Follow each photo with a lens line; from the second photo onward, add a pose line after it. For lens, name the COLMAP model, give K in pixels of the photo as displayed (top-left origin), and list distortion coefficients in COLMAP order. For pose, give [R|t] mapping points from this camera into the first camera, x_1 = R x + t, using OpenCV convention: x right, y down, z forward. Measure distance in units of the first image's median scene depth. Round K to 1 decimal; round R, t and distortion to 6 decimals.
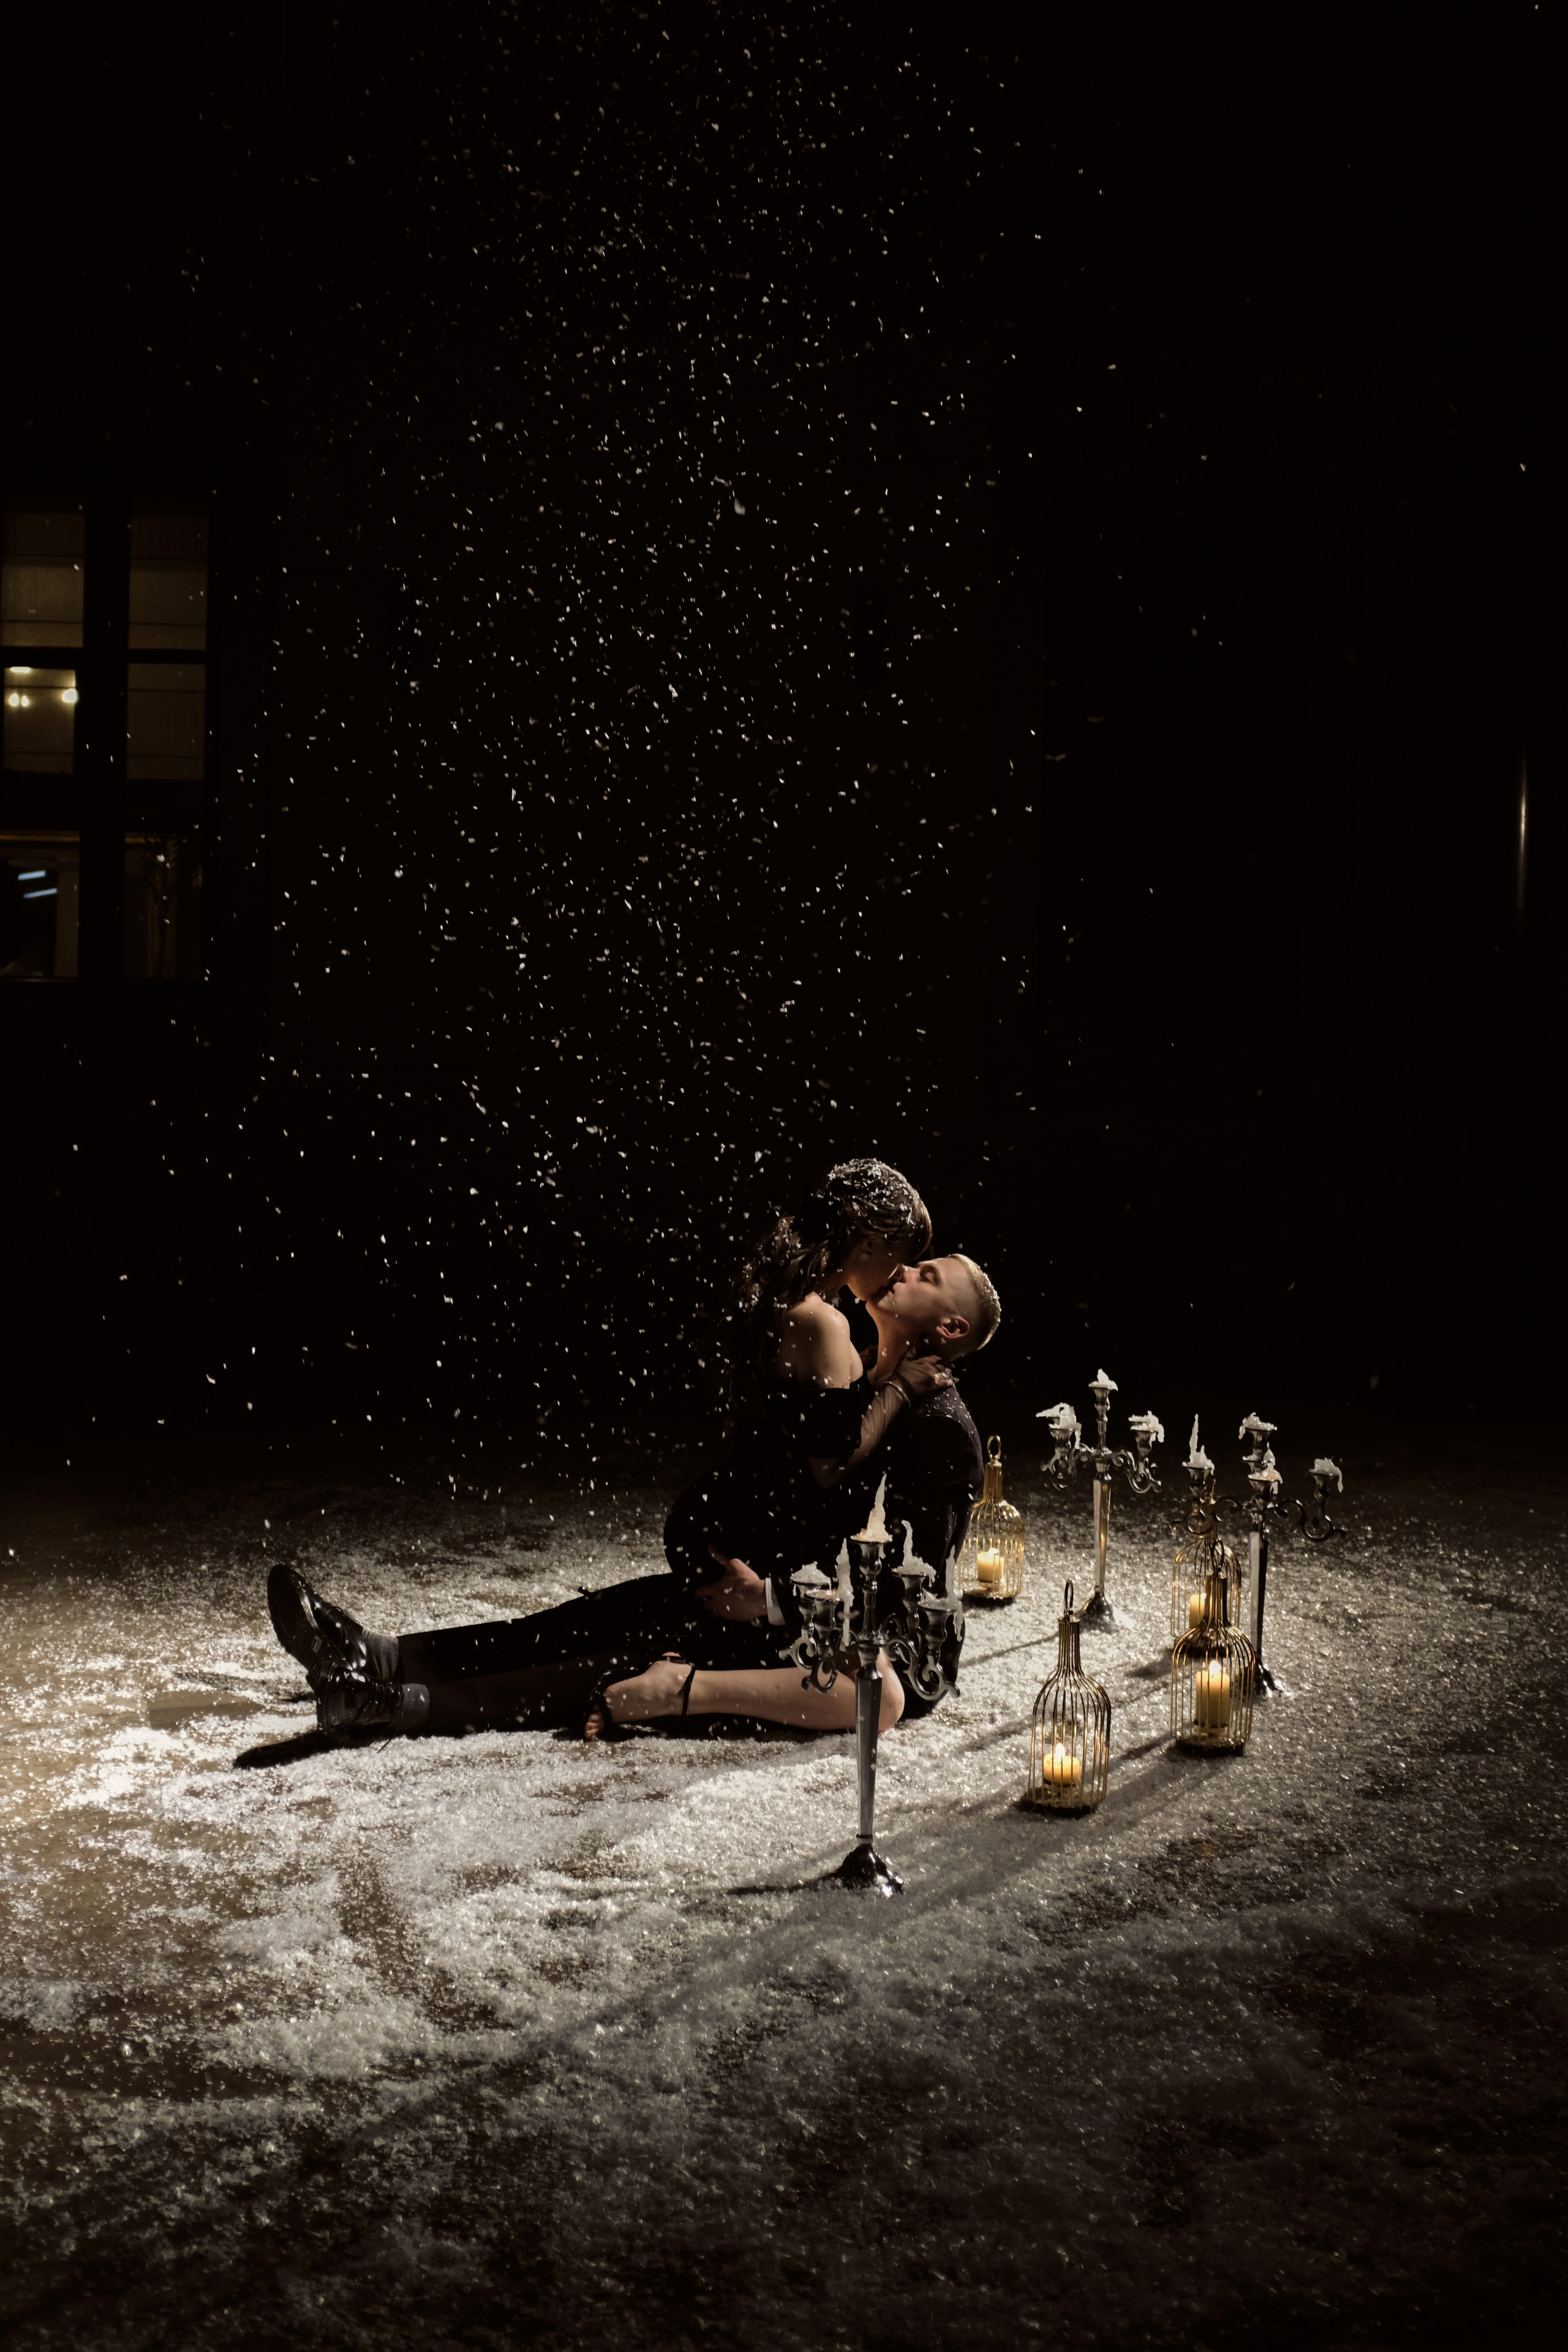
lens RADIAL K [[2357.5, 0, 784.0], [0, 2357.5, 1176.0], [0, 0, 1]] dist [-0.133191, 0.215318]
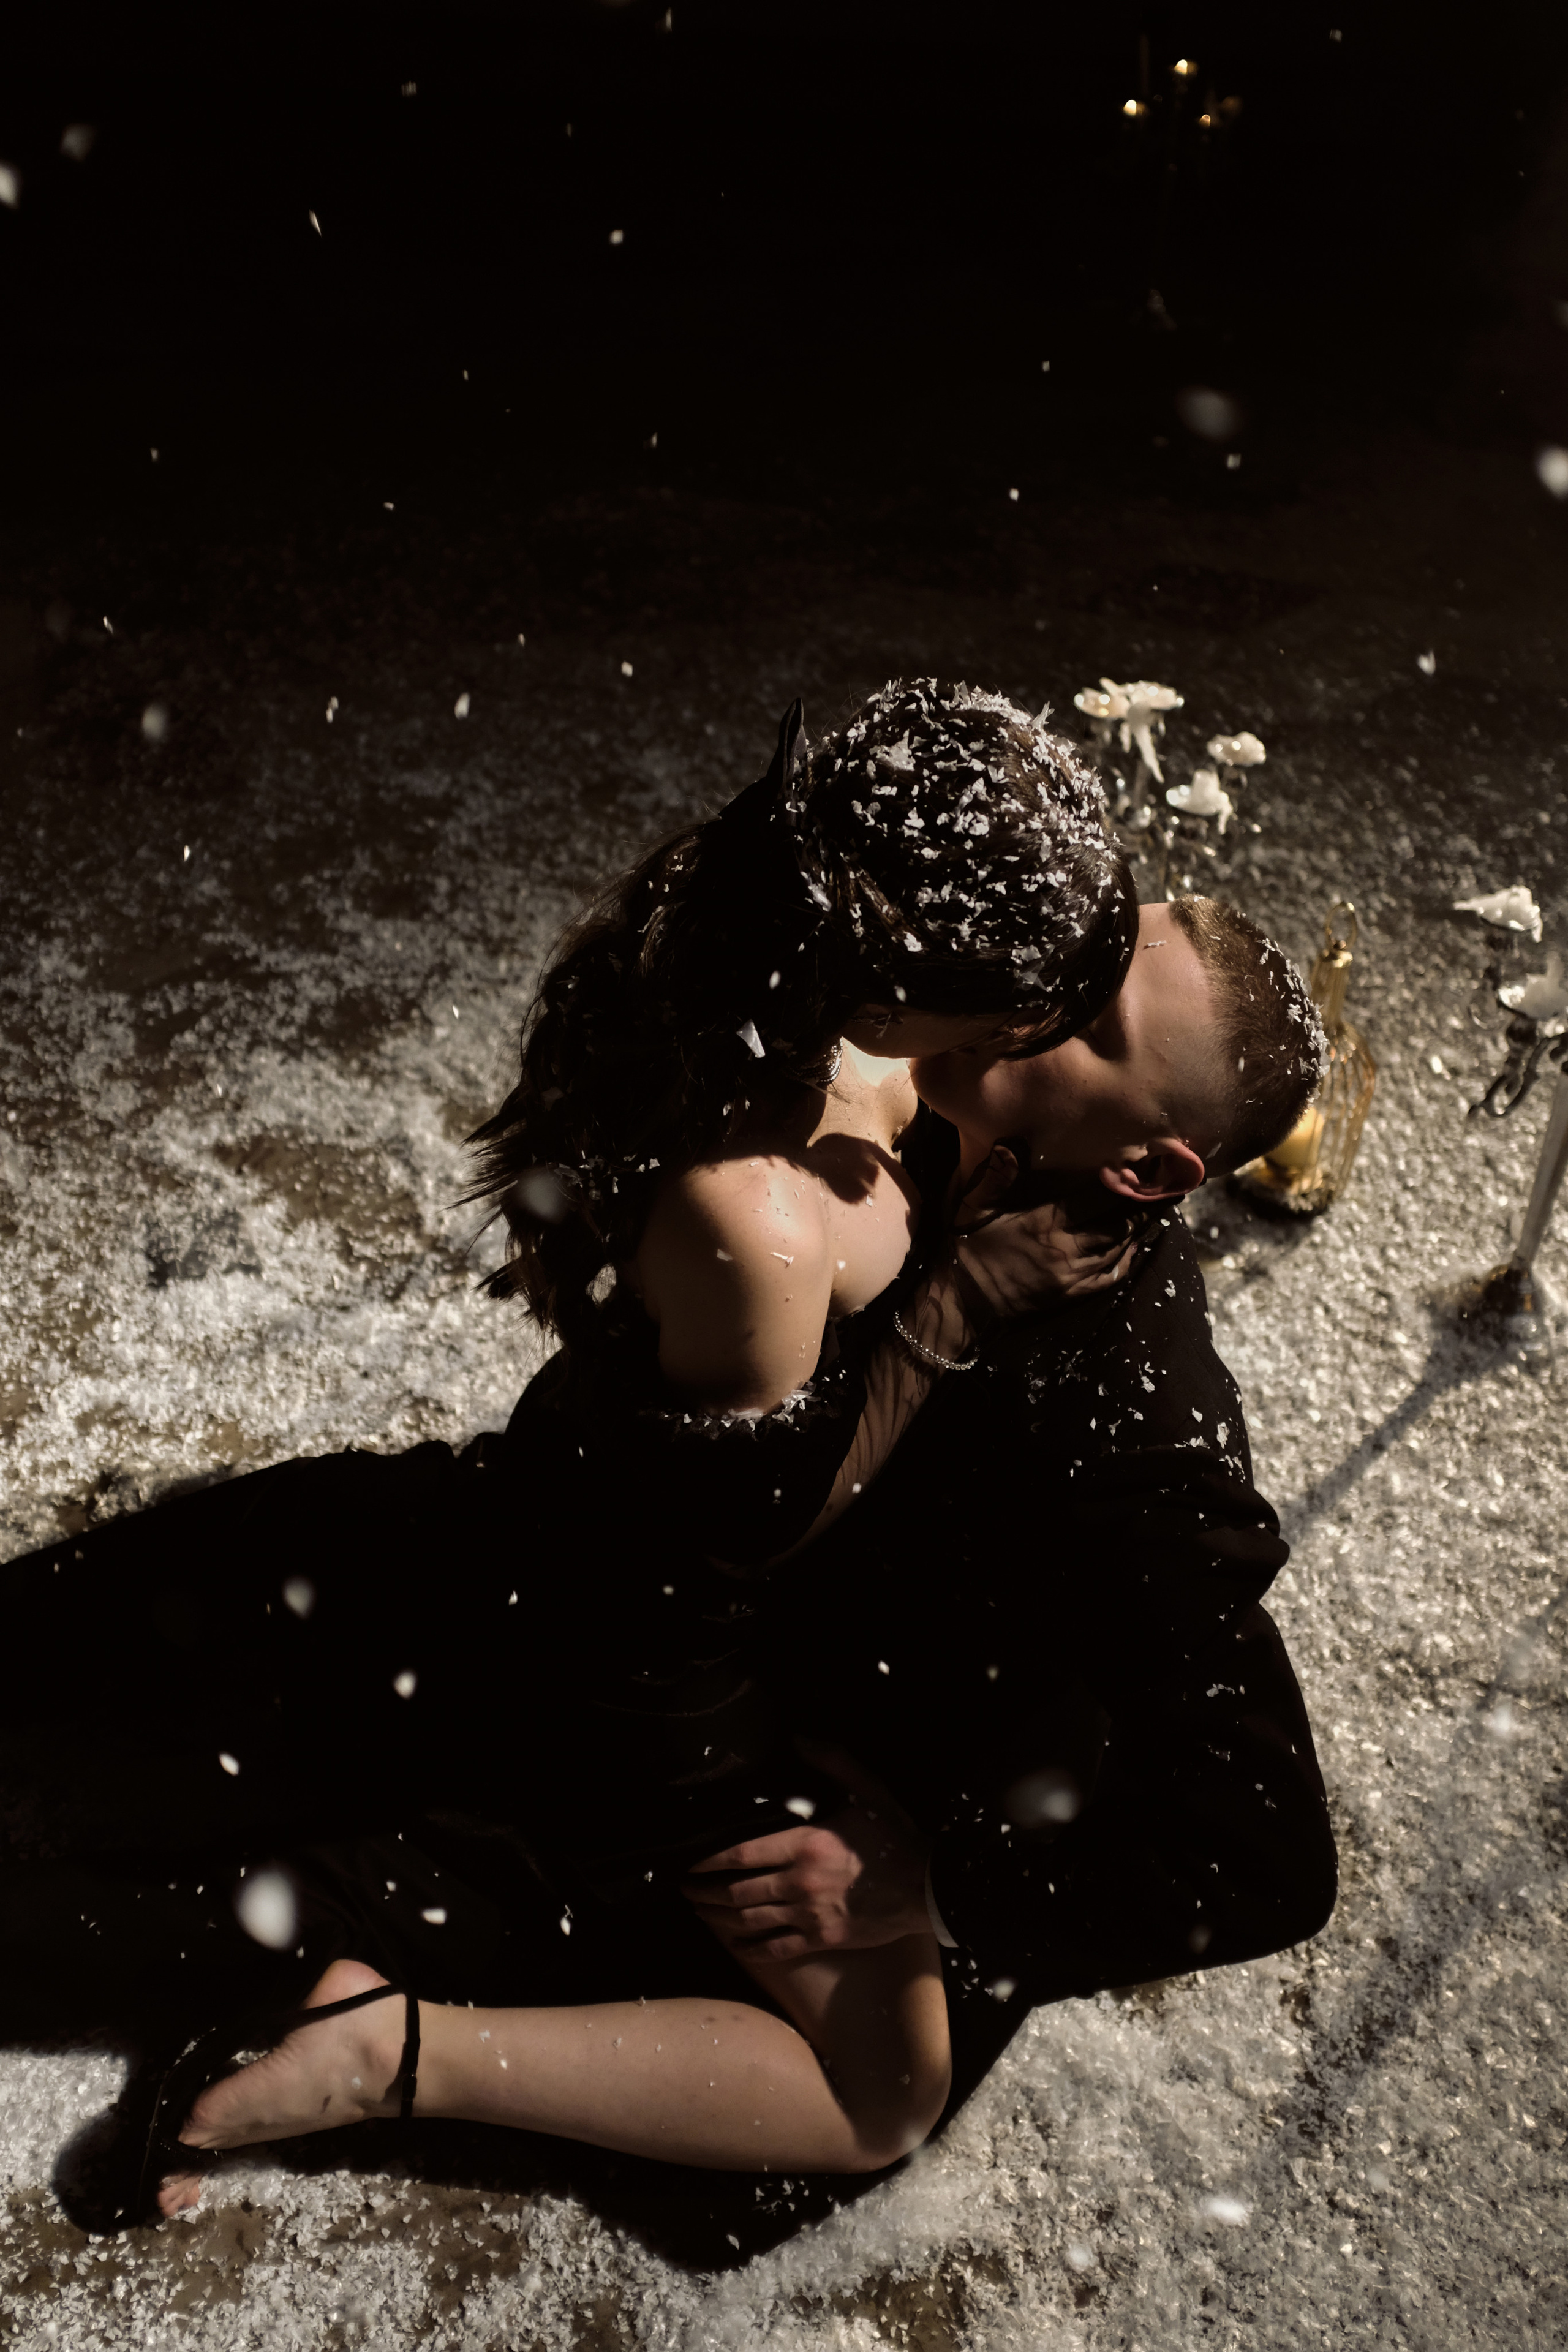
lens RADIAL K [[2397.0, 0, 787.5], [0, 2397.0, 1085.0], [0, 0, 1]] dist [-0.116922, 0.148902]
pose [[0.998749, 0.049777, -0.004828, -0.023037], [-0.039081, 0.837063, 0.545709, -0.155289], [0.031205, -0.544837, 0.837961, 0.796086]]
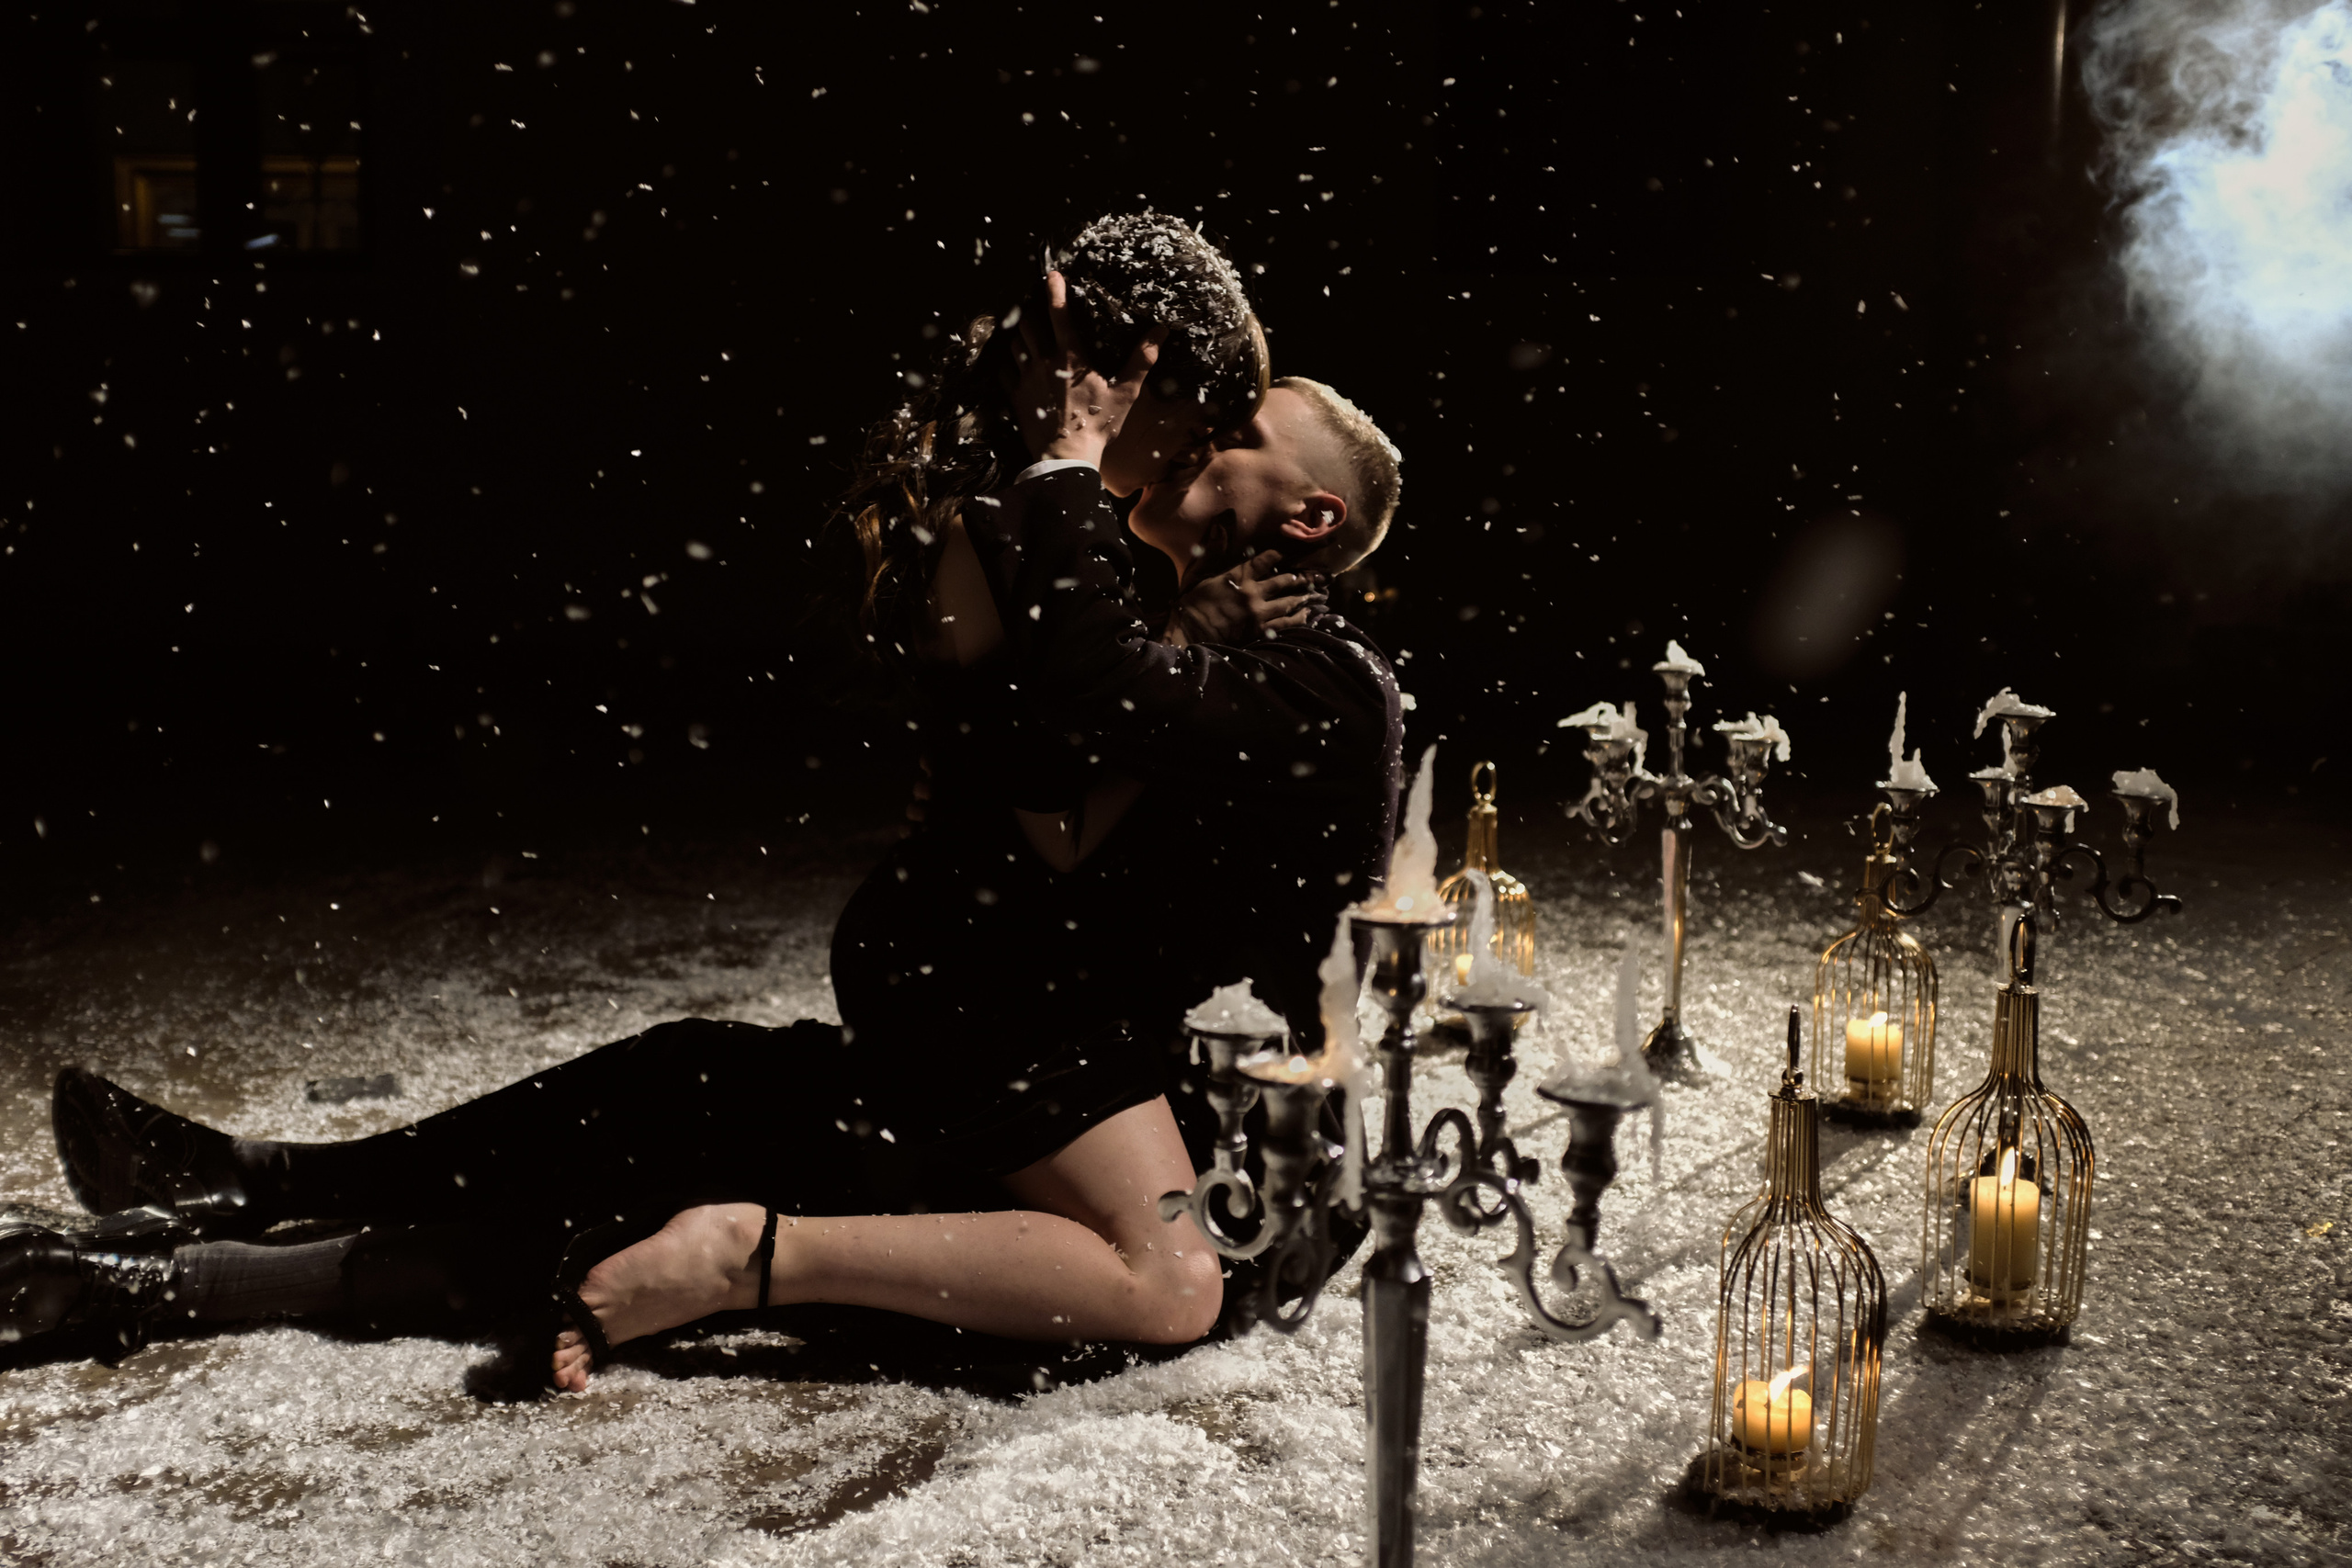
lens RADIAL K [[2357.3, 0, 1162.4], [0, 2357.3, 792.3], [0, 0, 1]] dist [-0.133191, 0.215318]
pose [[0.999598, -0.018457, 0.021543, -0.007804], [0.016553, 0.996206, 0.085439, 0.089842], [-0.023038, -0.085048, 0.996110, 0.552155]]
